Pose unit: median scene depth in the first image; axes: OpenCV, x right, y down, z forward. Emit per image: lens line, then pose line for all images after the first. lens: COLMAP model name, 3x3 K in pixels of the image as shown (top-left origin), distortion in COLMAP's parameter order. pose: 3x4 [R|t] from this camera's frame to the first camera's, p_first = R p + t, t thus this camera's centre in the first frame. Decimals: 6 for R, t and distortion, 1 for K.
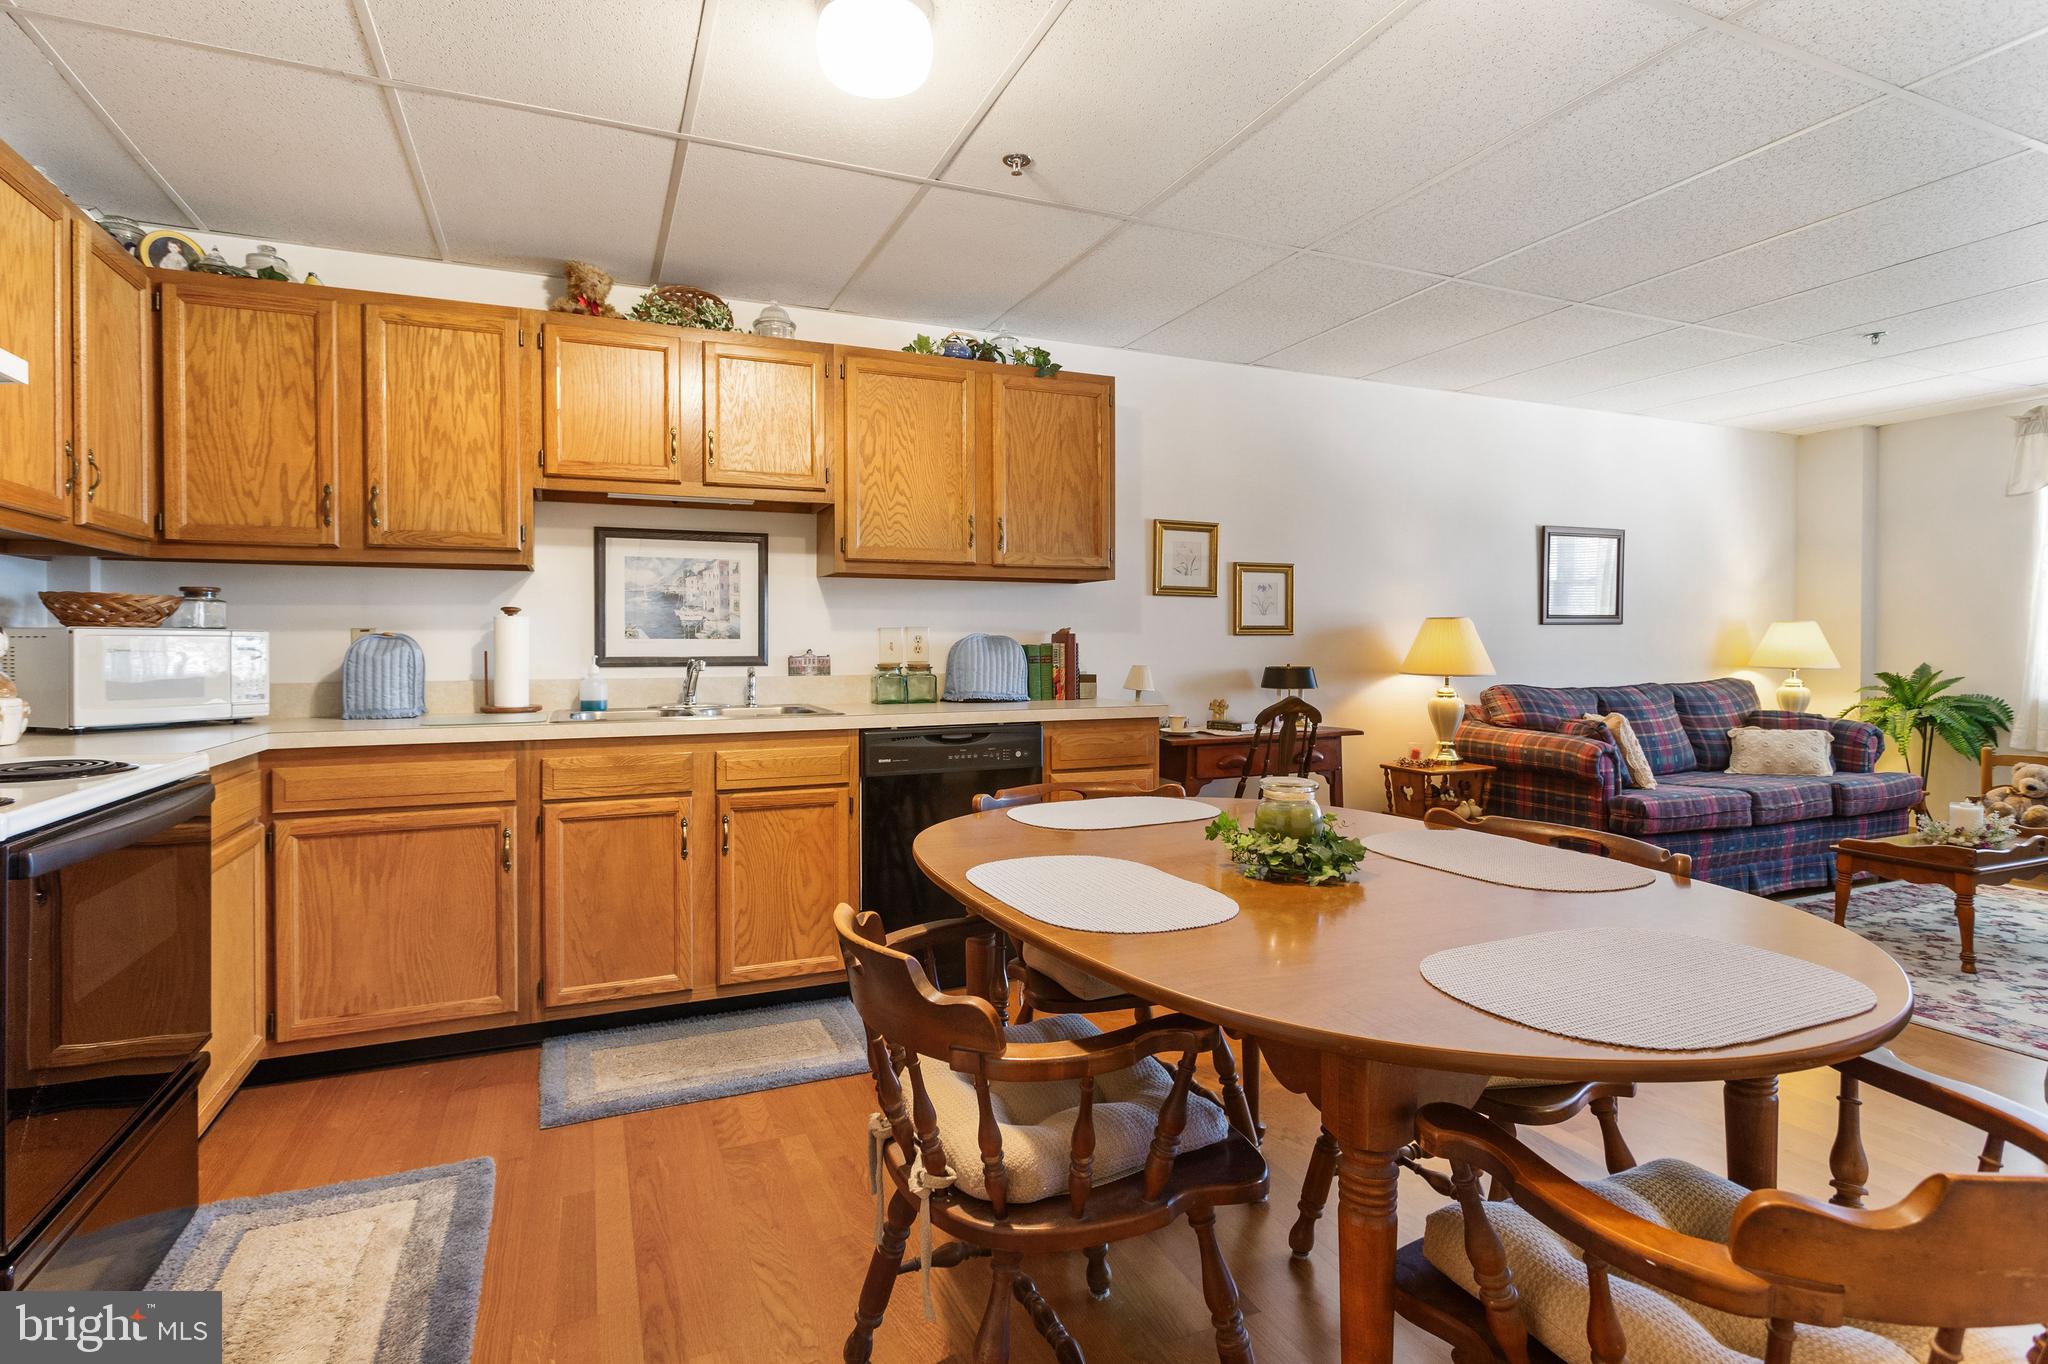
lens RADIAL K [[994.8, 0, 1016.4], [0, 994.8, 649.0], [0, 0, 1]] dist [0.000562, 0.000623]
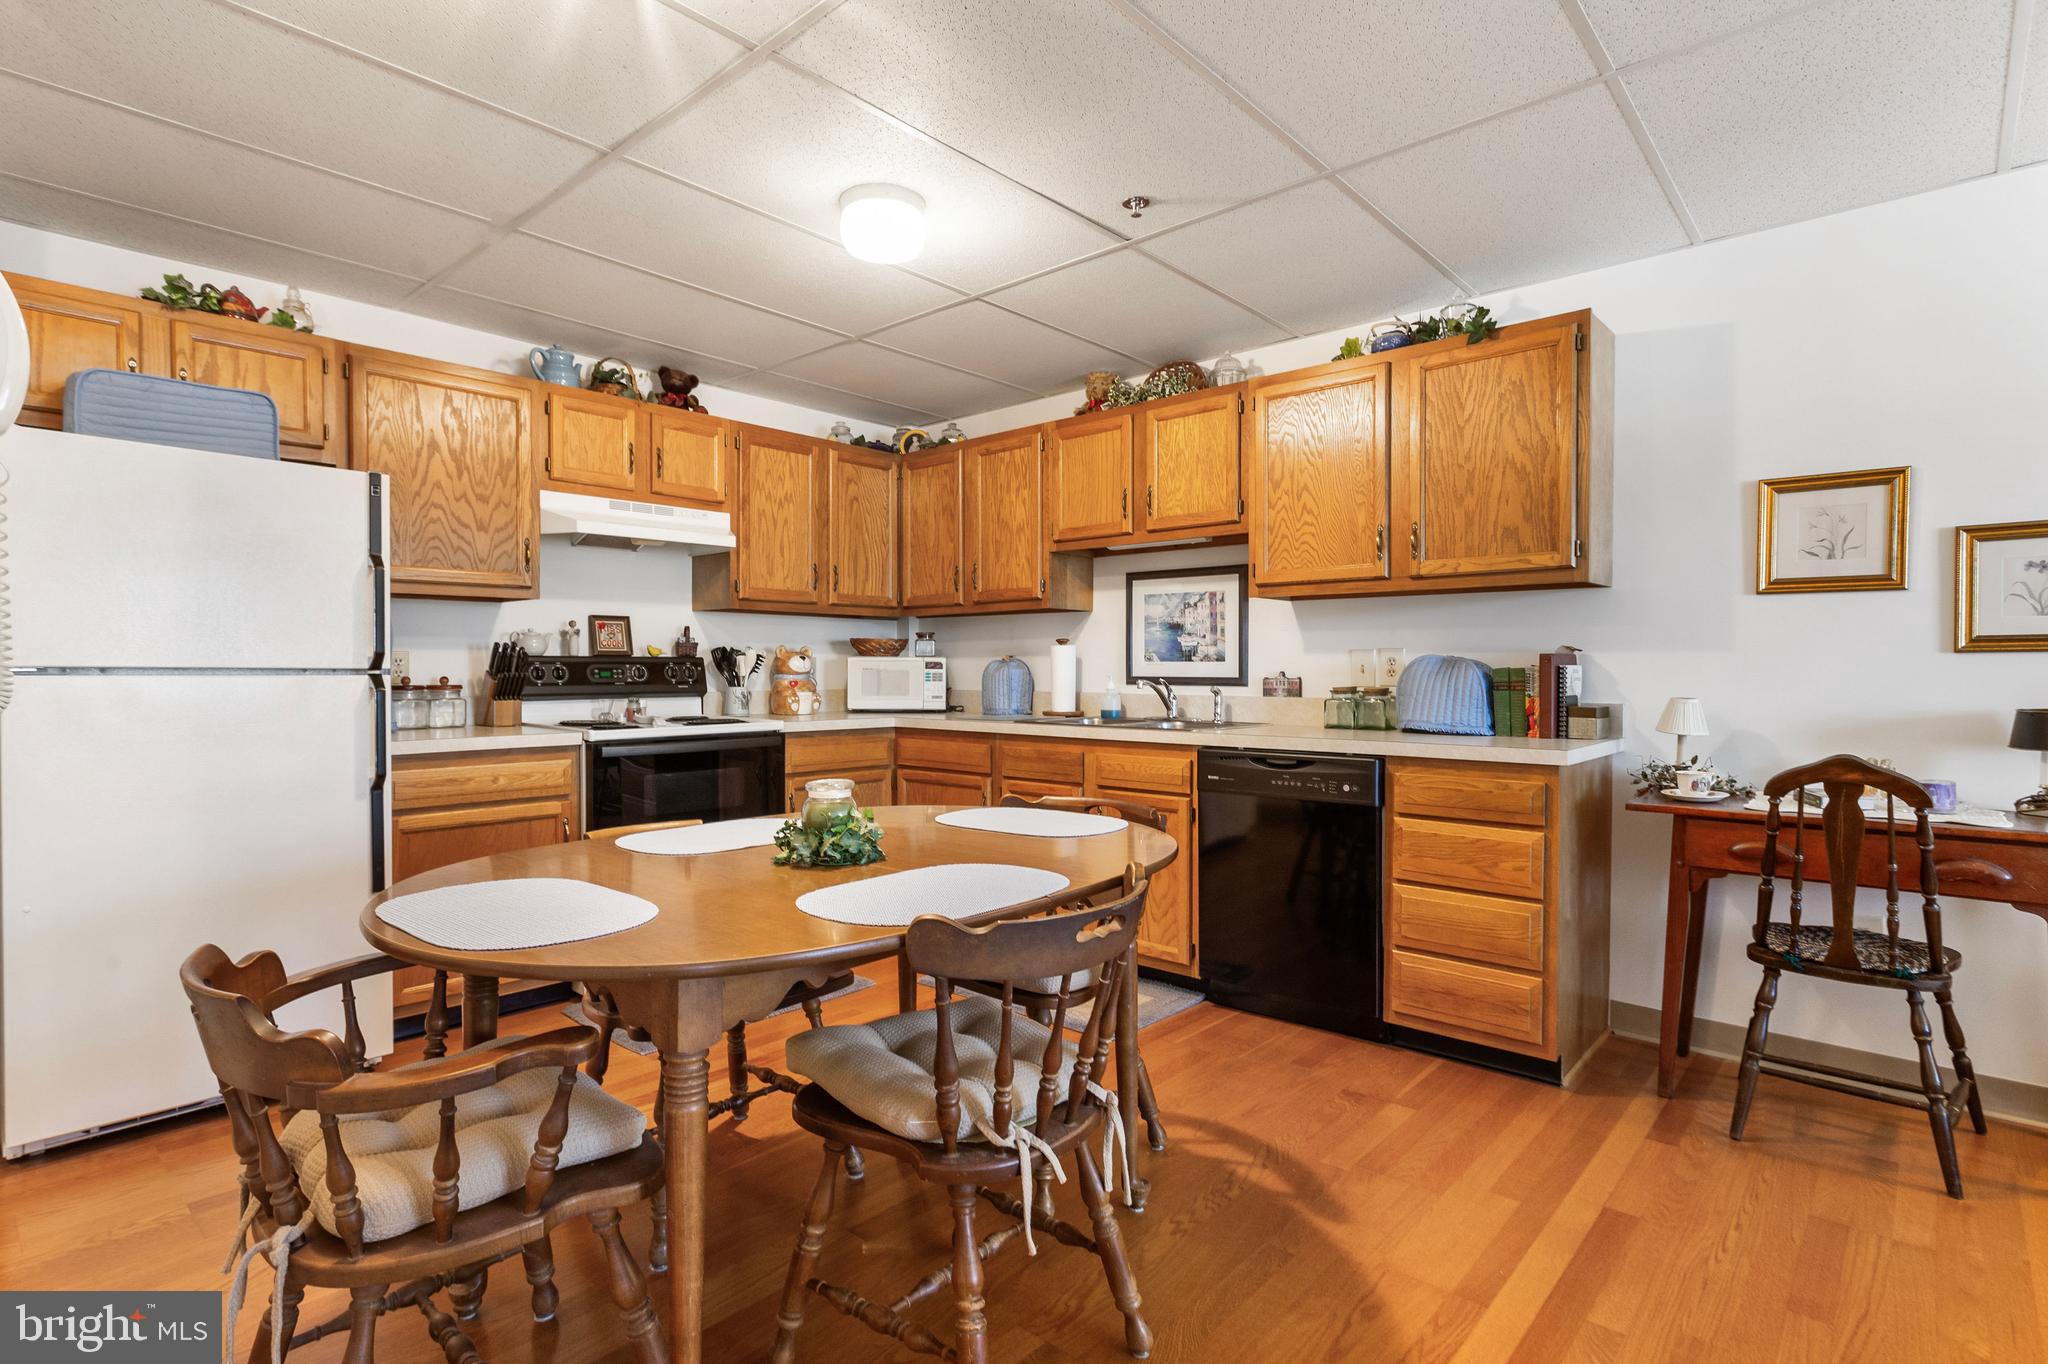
lens RADIAL K [[1030.0, 0, 1024.0], [0, 1030.0, 682.0], [0, 0, 1]] dist [-0.000661, 0.000701]
pose [[0.421810, 0.015351, -0.906554, 0.670660], [-0.005445, 0.999882, 0.014398, -0.002715], [0.906668, -0.001137, 0.421844, 0.312849]]
